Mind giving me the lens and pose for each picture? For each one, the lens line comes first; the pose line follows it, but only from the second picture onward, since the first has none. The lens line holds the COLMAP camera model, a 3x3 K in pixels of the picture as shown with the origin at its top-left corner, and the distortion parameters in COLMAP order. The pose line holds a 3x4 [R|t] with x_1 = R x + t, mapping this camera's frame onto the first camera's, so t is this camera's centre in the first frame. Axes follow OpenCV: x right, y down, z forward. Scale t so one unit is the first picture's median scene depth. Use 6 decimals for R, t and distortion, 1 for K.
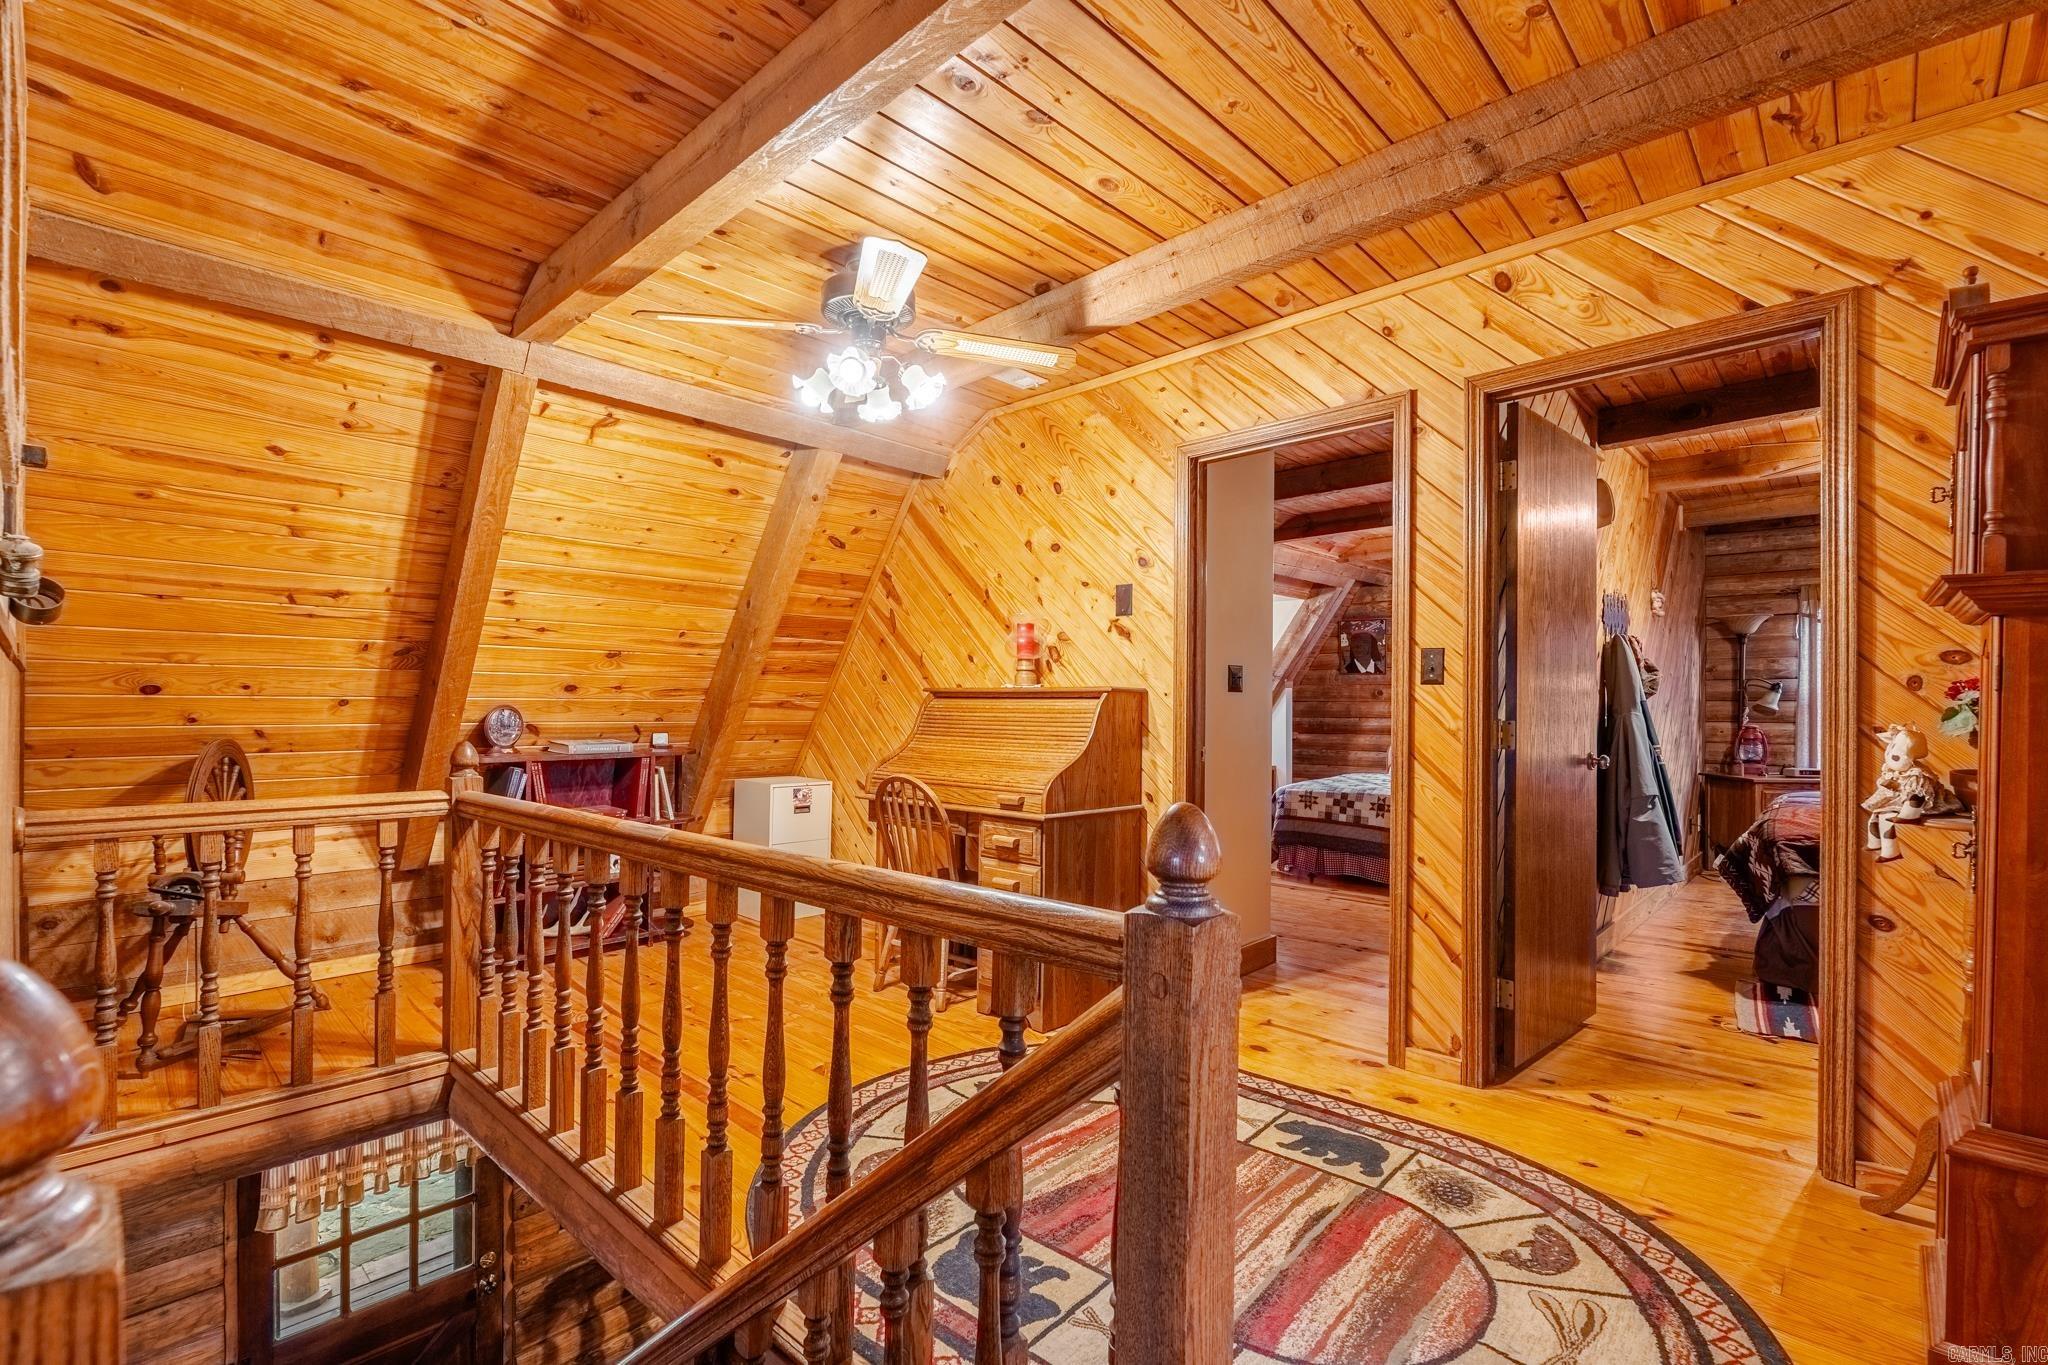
lens RADIAL K [[916.9, 0, 1033.8], [0, 916.9, 683.9], [0, 0, 1]] dist [-0.004251, 0.000161]
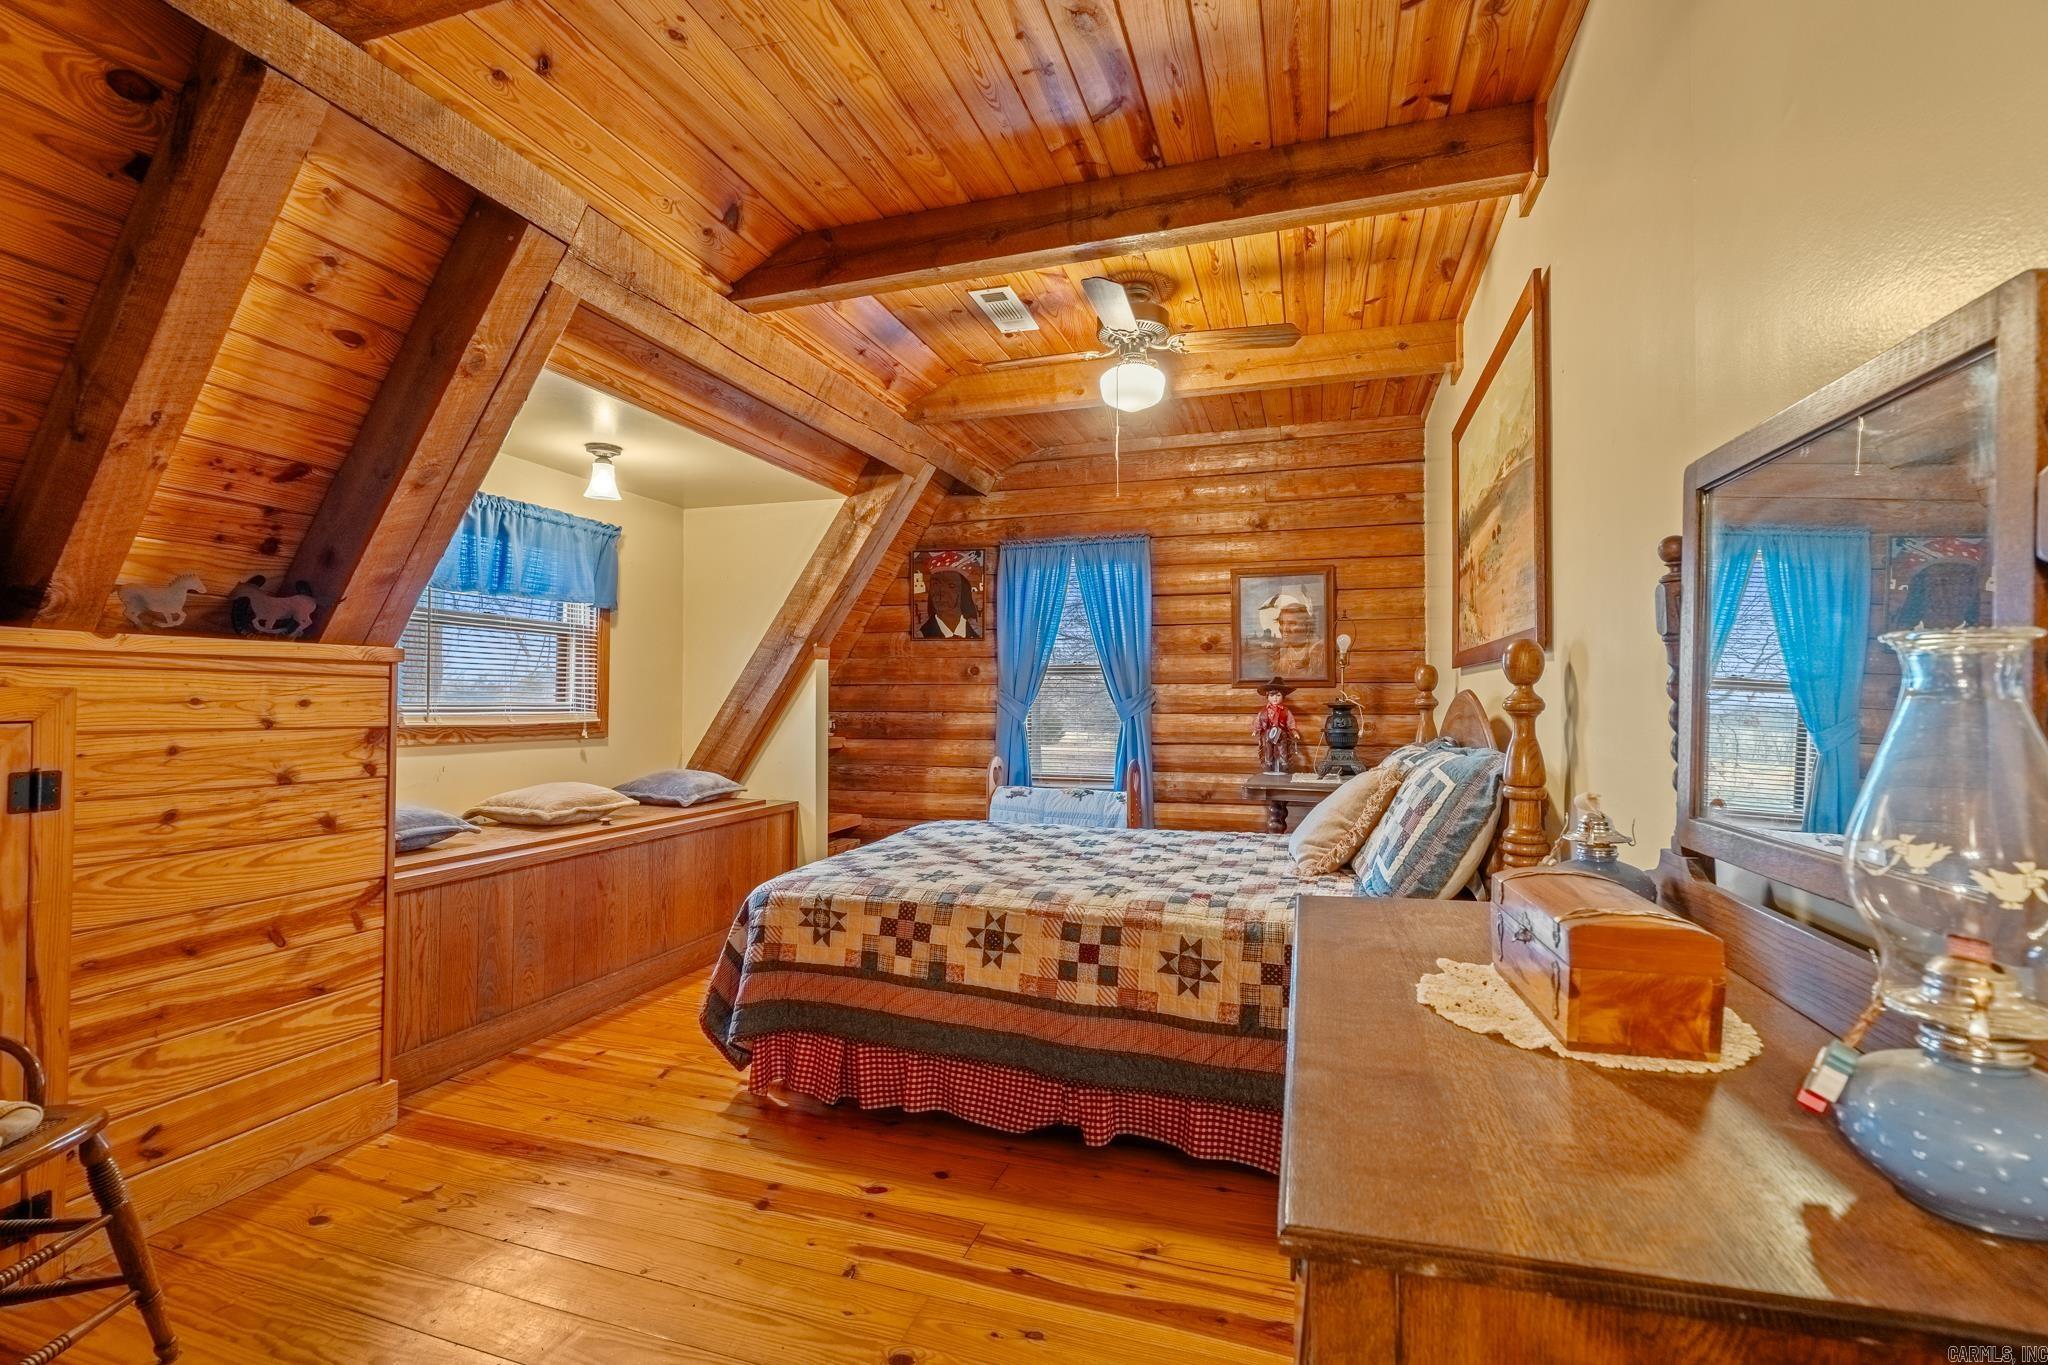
lens RADIAL K [[898.7, 0, 1024.0], [0, 898.7, 682.5], [0, 0, 1]] dist [-0.000411, 0.000004]
pose [[0.908070, 0.000577, 0.418818, 0.323244], [-0.002629, 0.999987, 0.004321, 0.030790], [-0.418810, -0.005025, 0.908060, 0.911991]]
